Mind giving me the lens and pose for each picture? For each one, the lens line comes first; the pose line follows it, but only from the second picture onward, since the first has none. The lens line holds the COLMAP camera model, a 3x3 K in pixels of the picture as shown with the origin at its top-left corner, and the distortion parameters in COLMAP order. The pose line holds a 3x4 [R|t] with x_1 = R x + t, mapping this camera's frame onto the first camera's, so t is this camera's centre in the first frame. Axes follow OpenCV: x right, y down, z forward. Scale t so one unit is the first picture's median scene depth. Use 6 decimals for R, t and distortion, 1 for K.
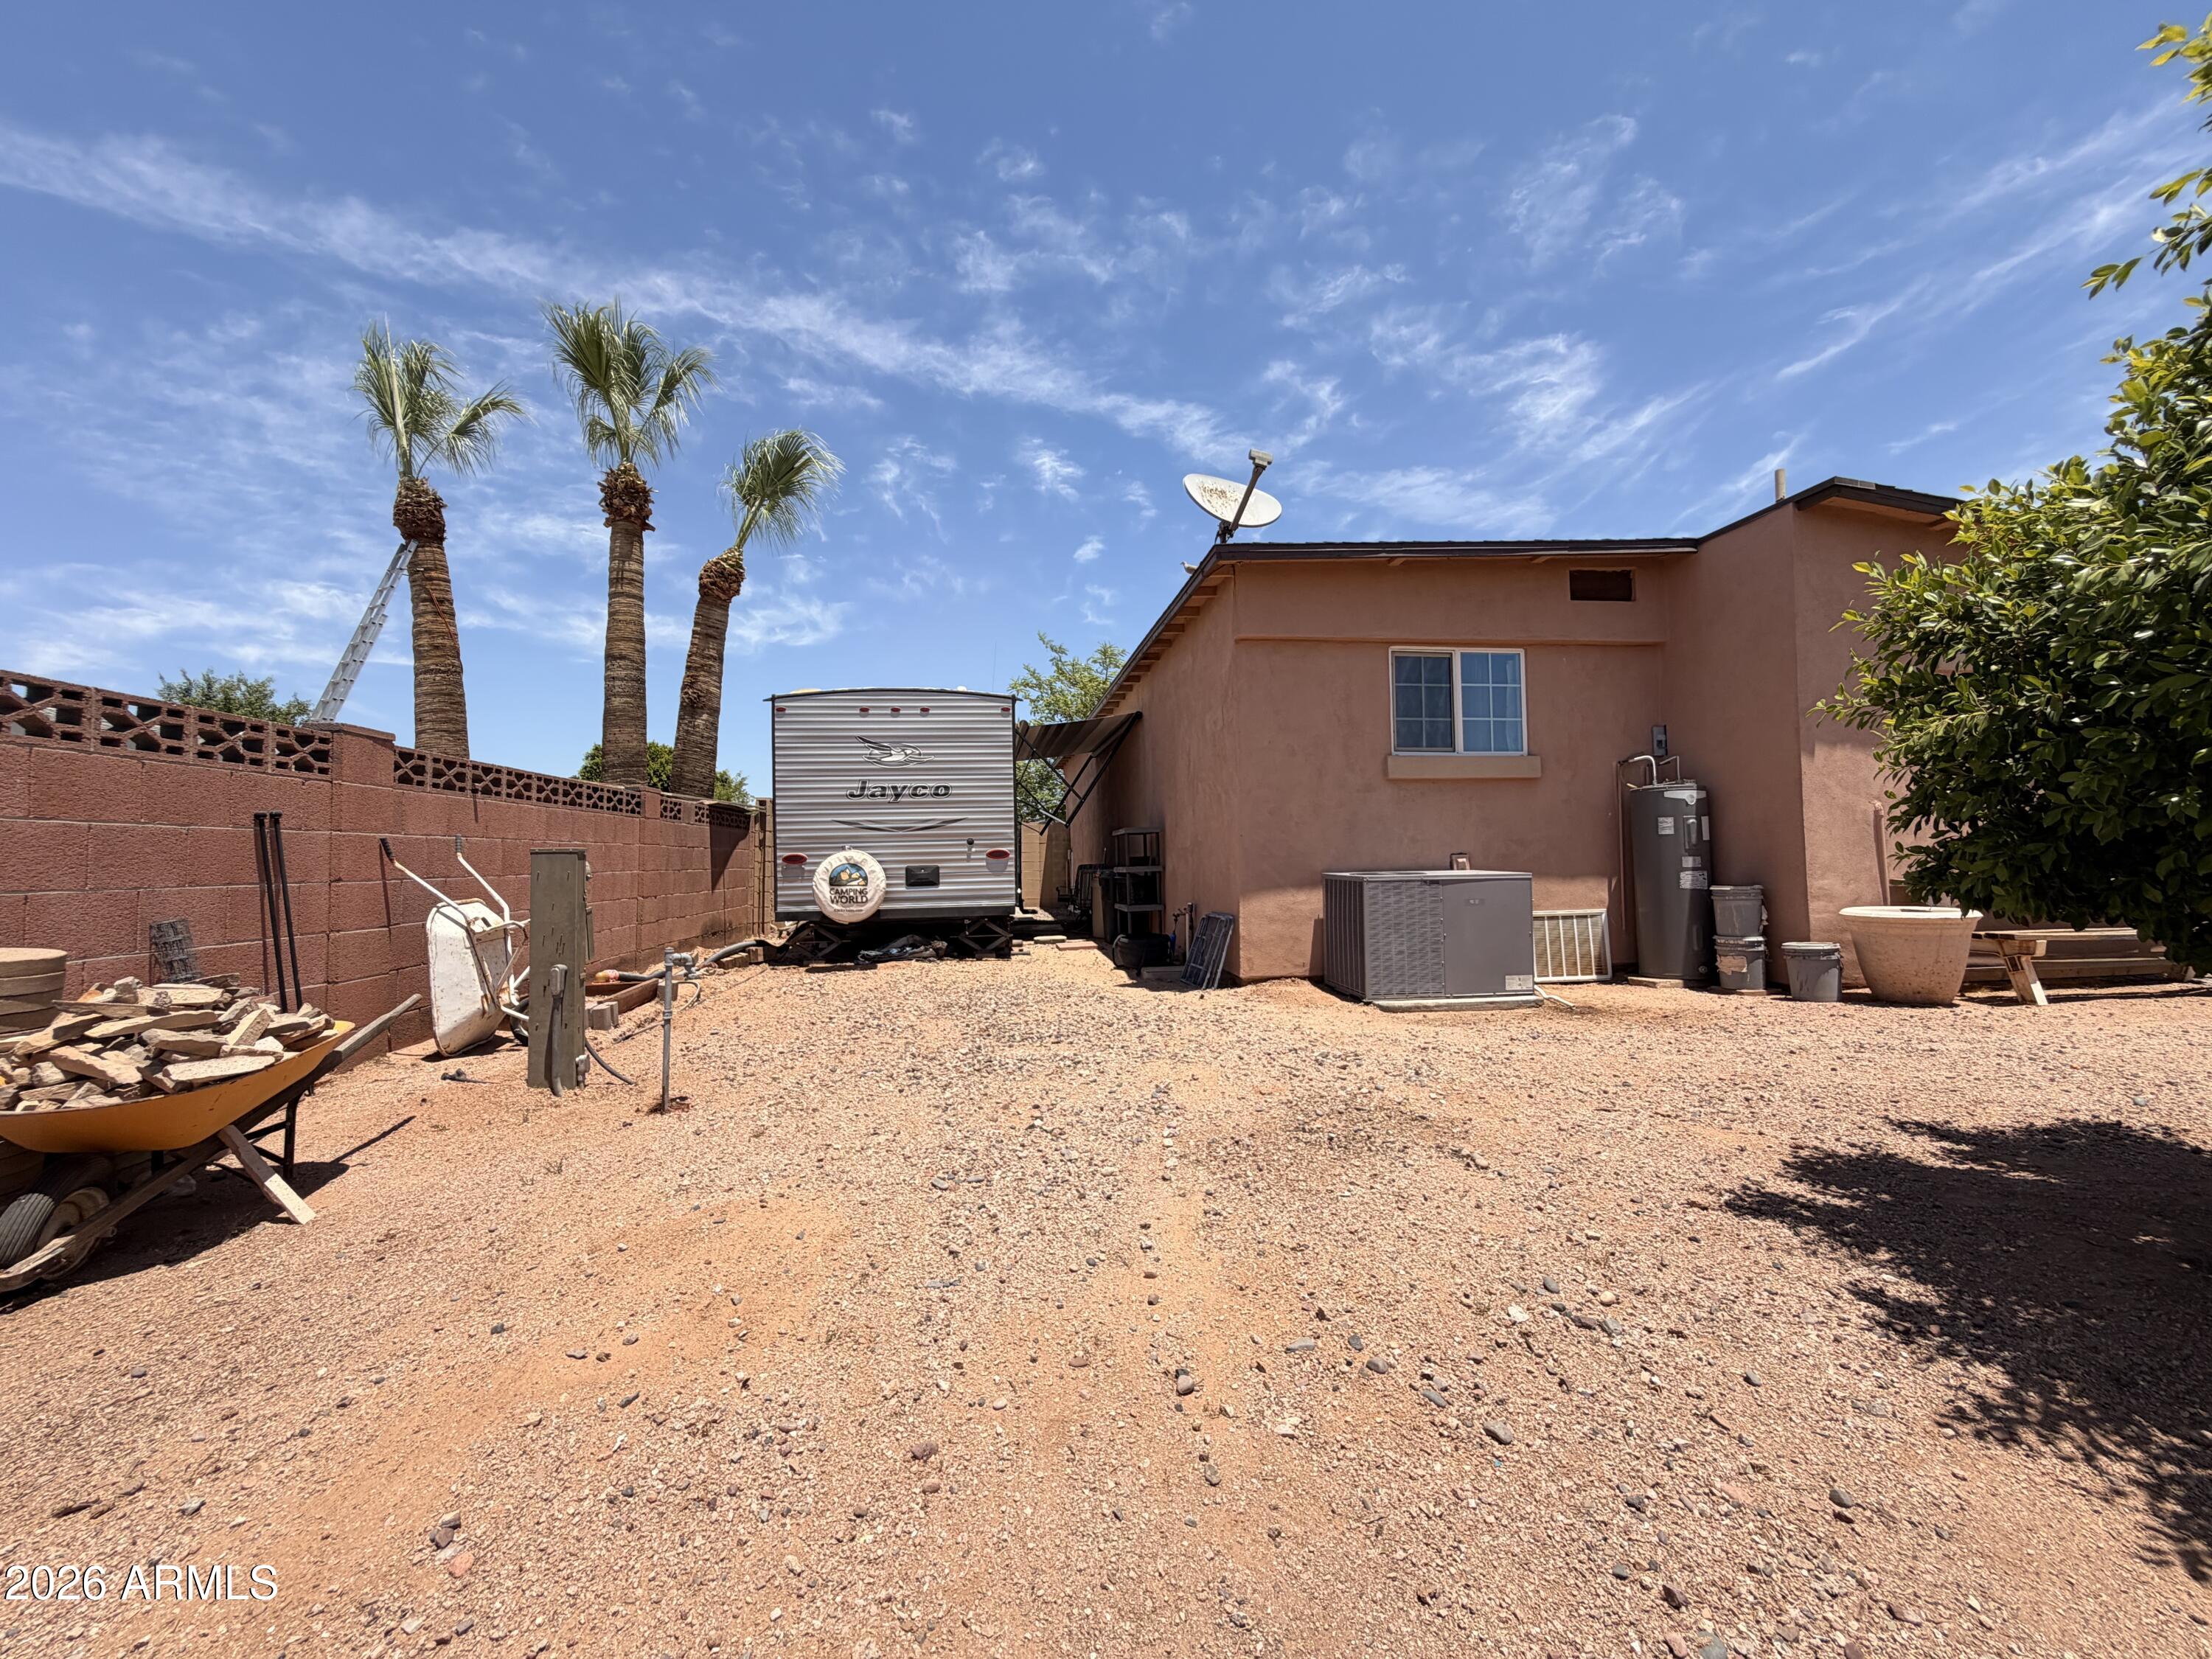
lens RADIAL K [[880.8, 0, 1101.4], [0, 880.8, 831.2], [0, 0, 1]] dist [0.003805, -0.000058]
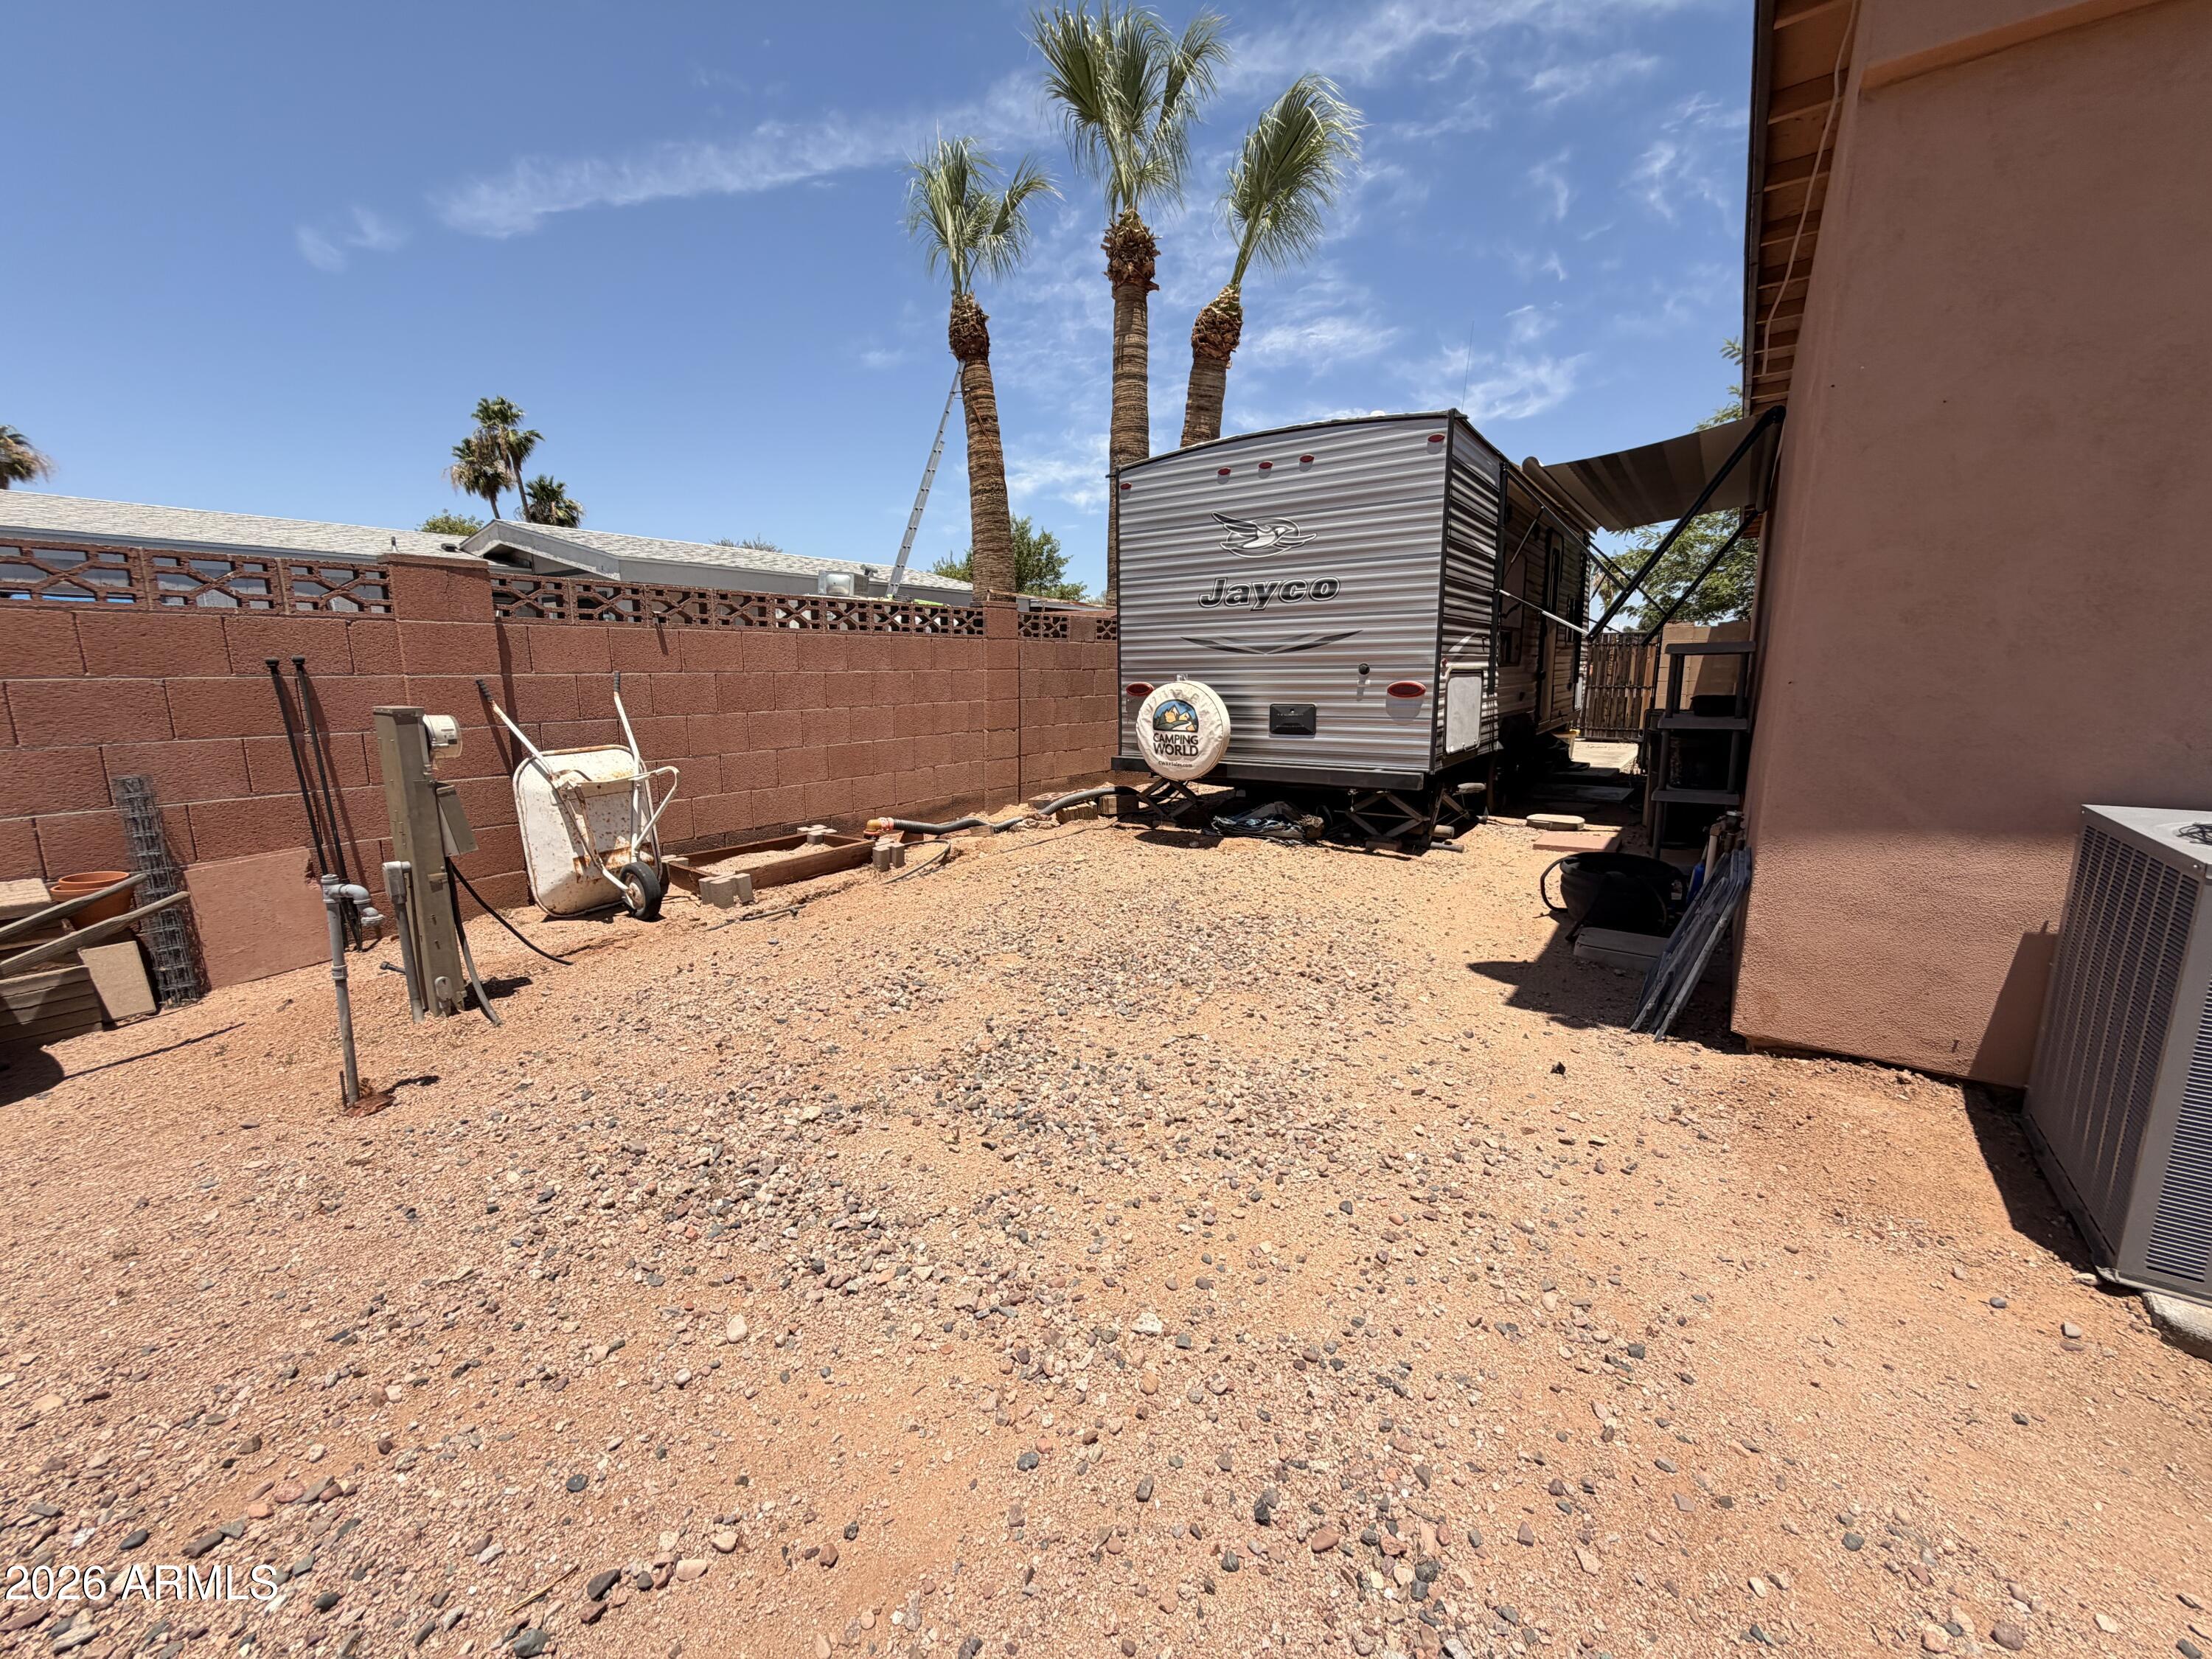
lens RADIAL K [[880.8, 0, 1106.3], [0, 880.8, 829.9], [0, 0, 1]] dist [0.003805, -0.000058]
pose [[0.734824, 0.135572, -0.664570, 0.154817], [0.014202, 0.976529, 0.214915, -0.014359], [0.678109, -0.167363, 0.715652, 0.393397]]
